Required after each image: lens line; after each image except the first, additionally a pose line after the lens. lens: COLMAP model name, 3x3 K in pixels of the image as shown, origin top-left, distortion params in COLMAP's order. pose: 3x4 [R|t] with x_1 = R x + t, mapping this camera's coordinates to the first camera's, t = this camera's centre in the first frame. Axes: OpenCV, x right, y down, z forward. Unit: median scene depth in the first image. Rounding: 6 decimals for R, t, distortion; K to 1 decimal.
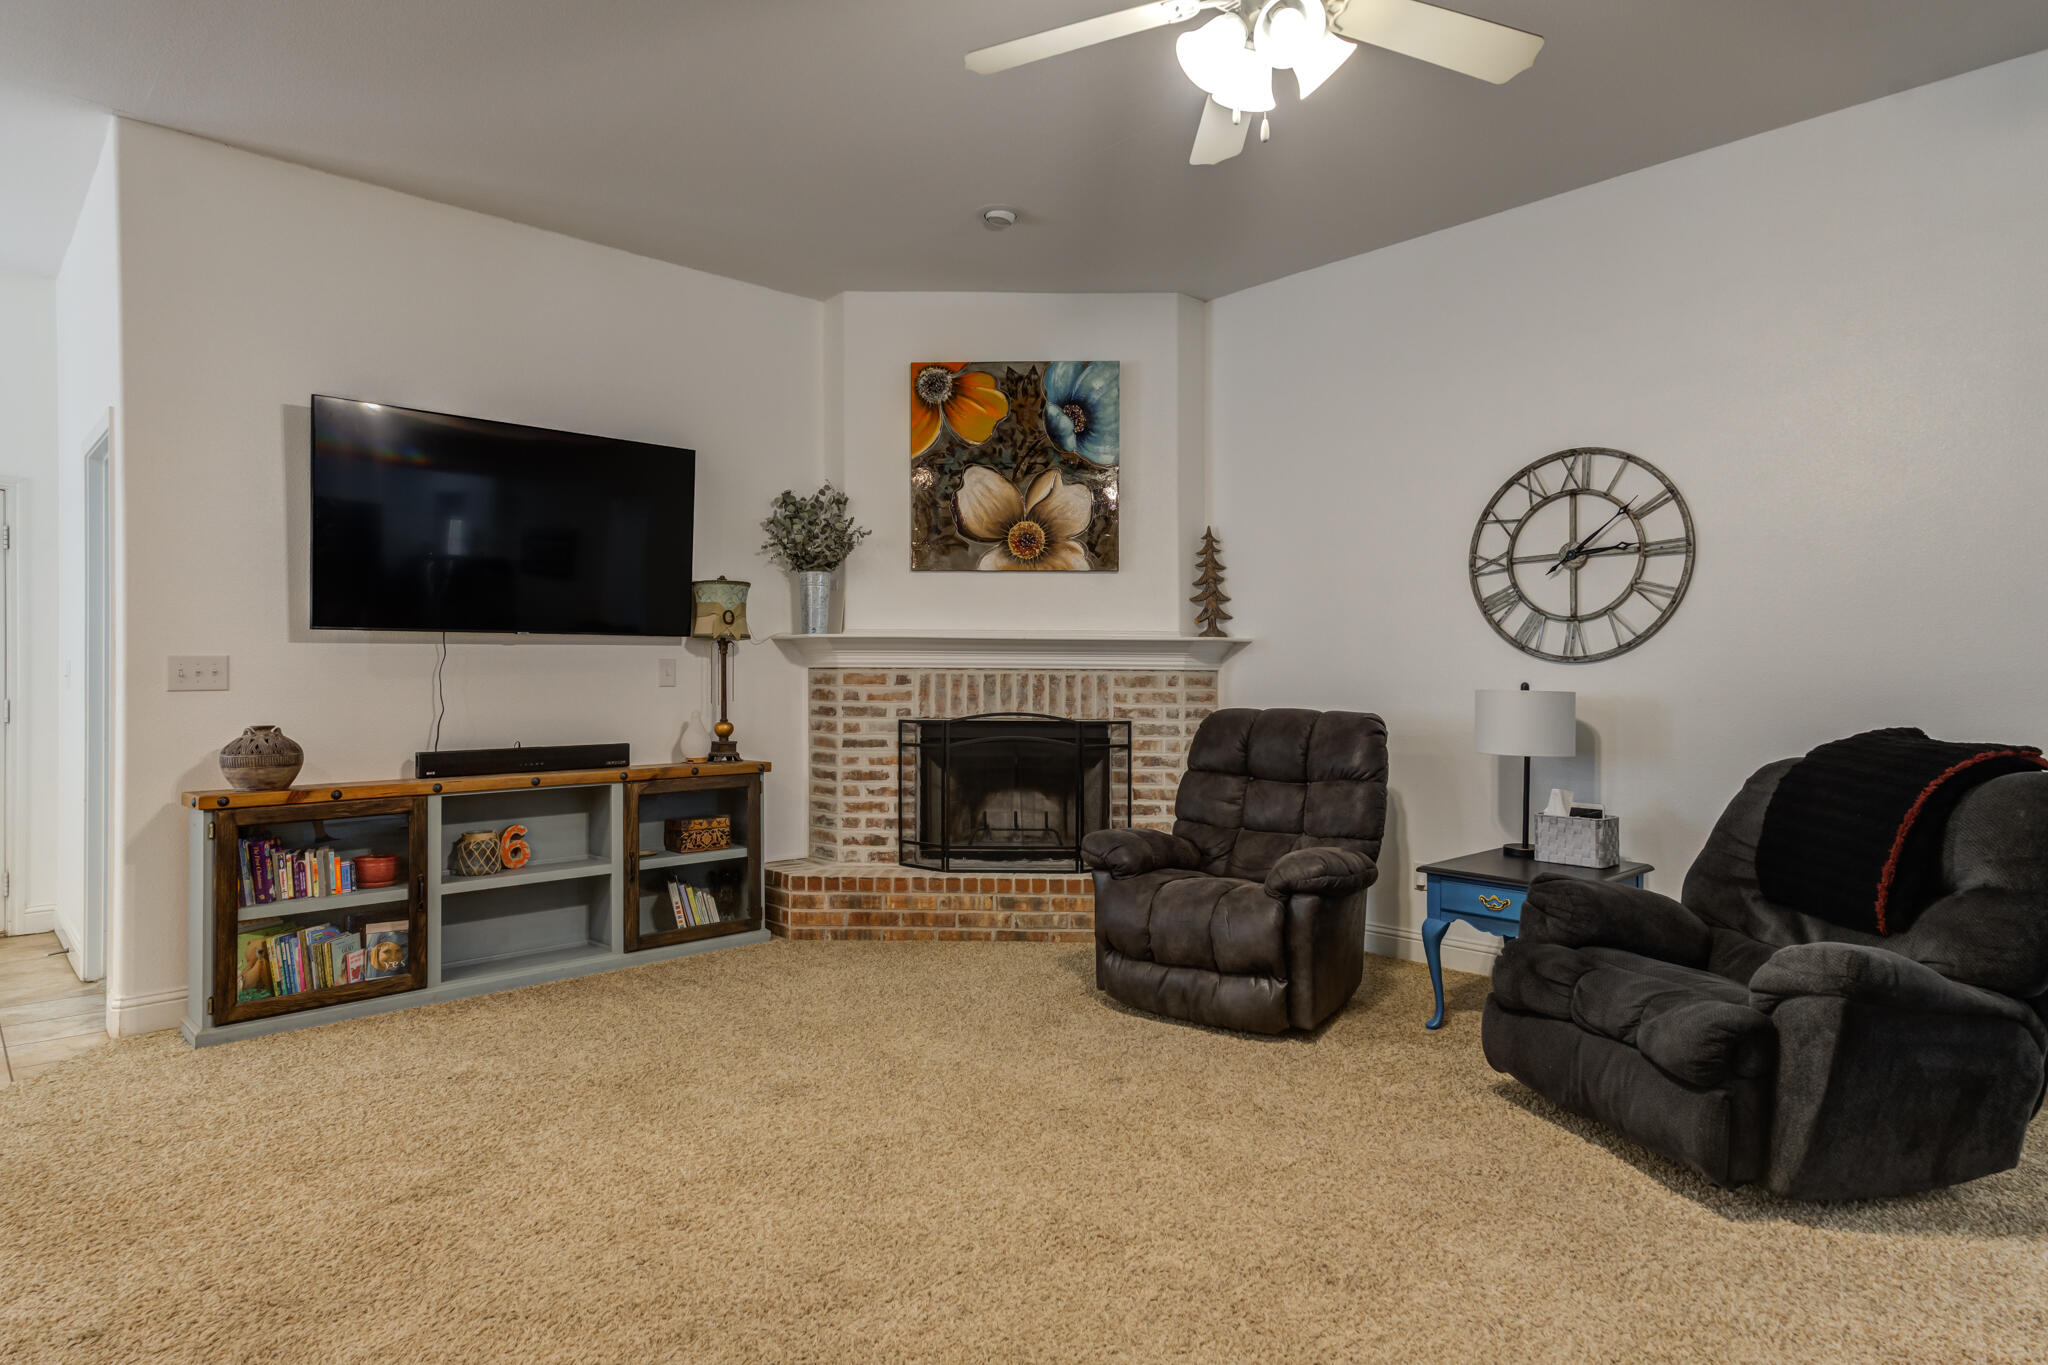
lens RADIAL K [[1099.4, 0, 1046.0], [0, 1099.4, 668.3], [0, 0, 1]] dist [-0.005270, -0.001536]
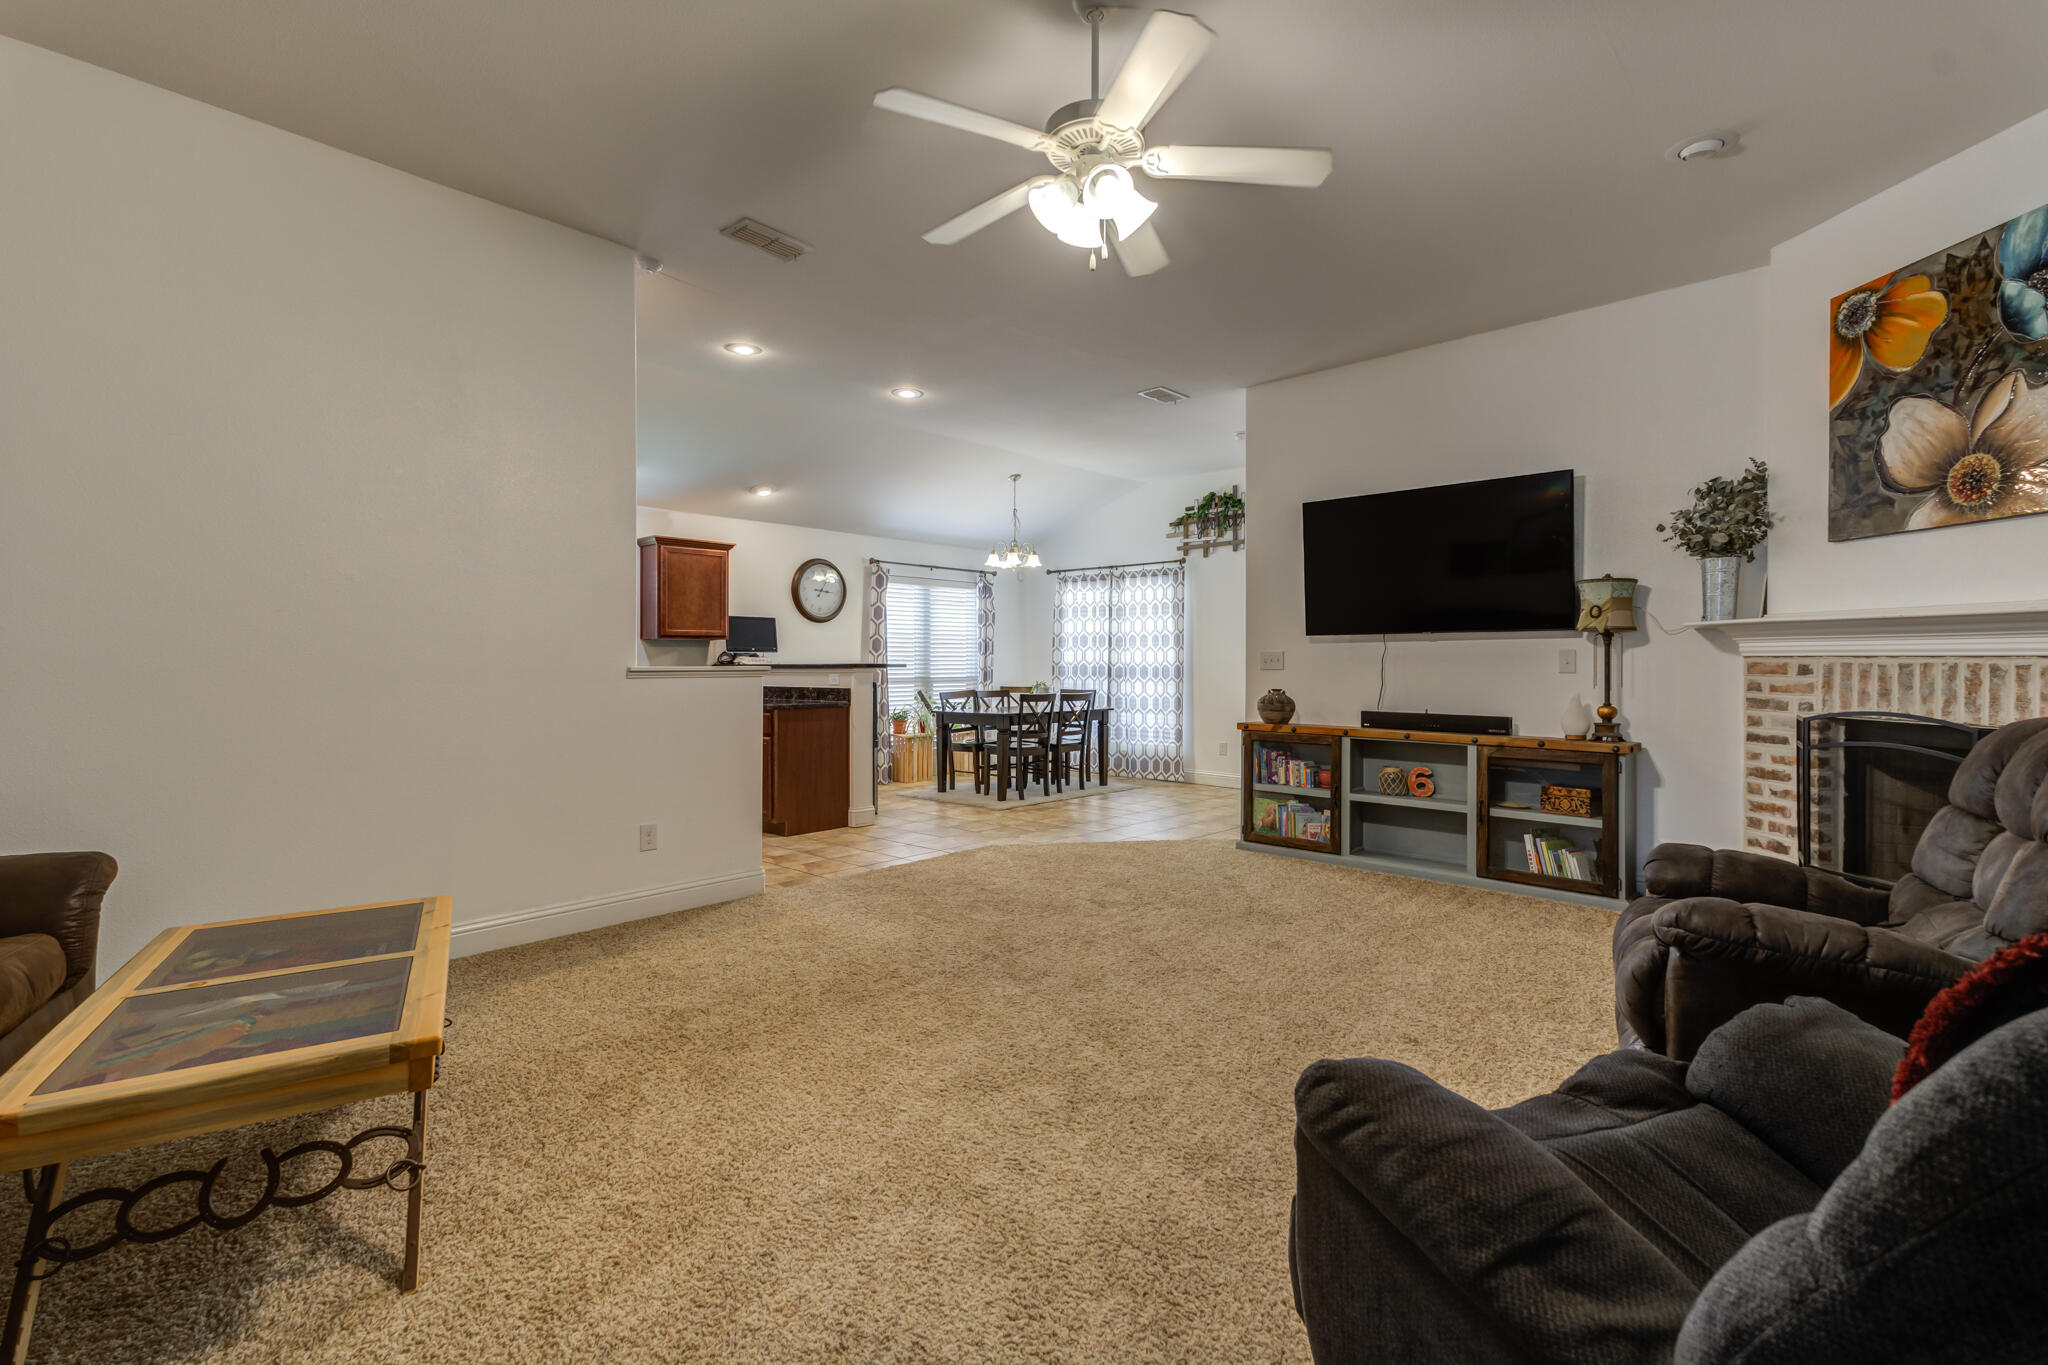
lens RADIAL K [[918.6, 0, 1021.5], [0, 918.6, 661.6], [0, 0, 1]] dist [0.002960, -0.000275]
pose [[0.050961, -0.001692, -0.998699, 0.569233], [-0.000965, 0.999998, -0.001743, 0.005955], [0.998700, 0.001052, 0.050959, 0.340293]]
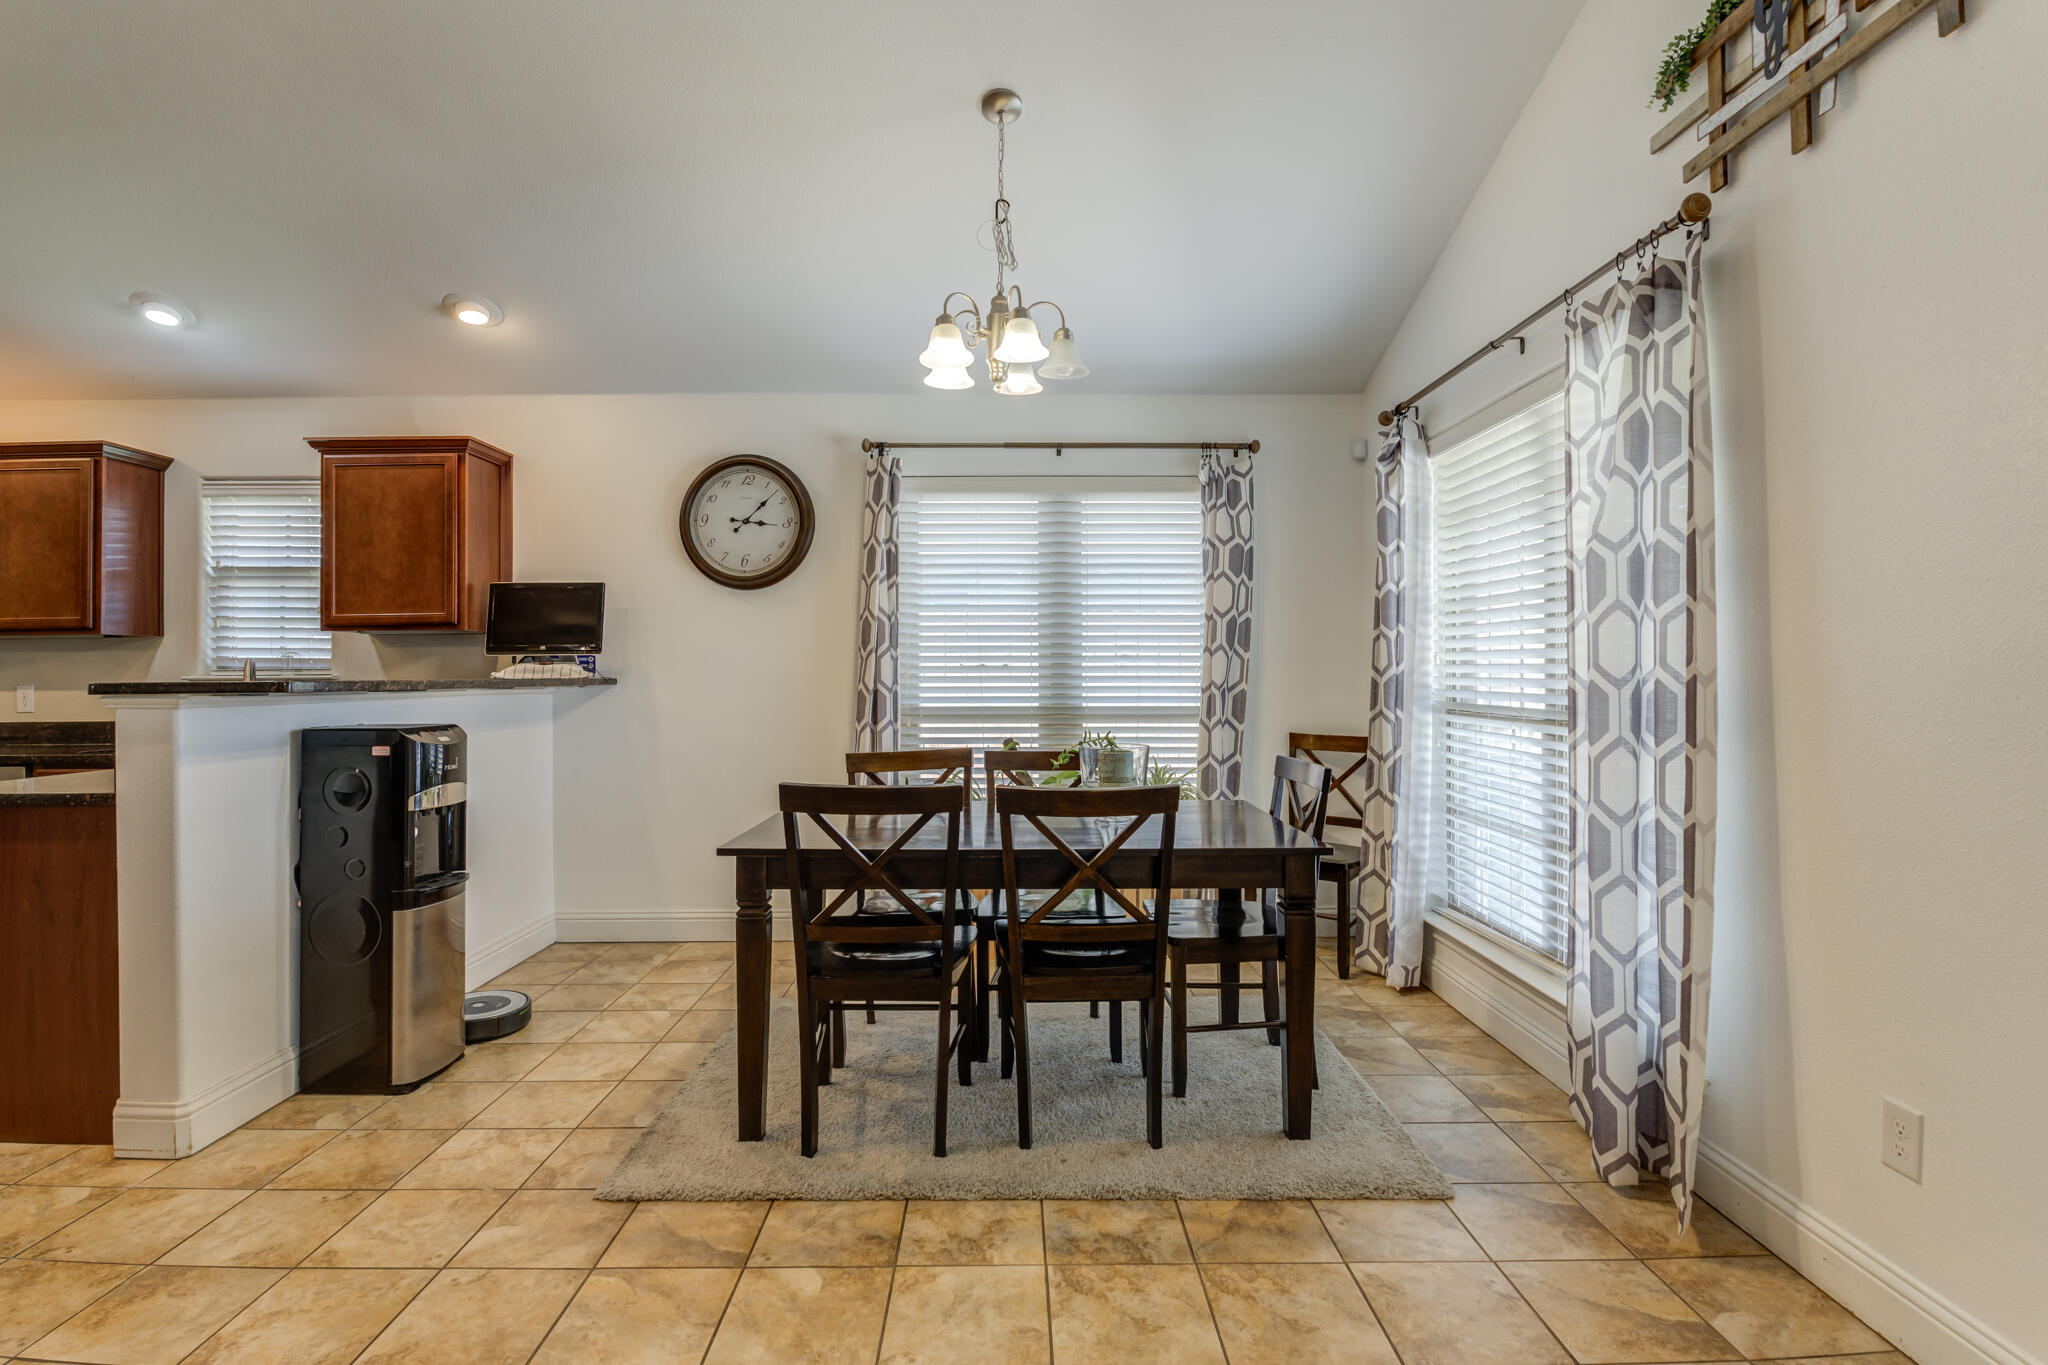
lens RADIAL K [[986.4, 0, 1022.8], [0, 986.4, 662.3], [0, 0, 1]] dist [-0.011910, -0.000699]
pose [[-0.690753, -0.000237, -0.723091, -0.641792], [0.005123, 0.999973, -0.005222, 0.000842], [0.723073, -0.007312, -0.690733, 0.805057]]
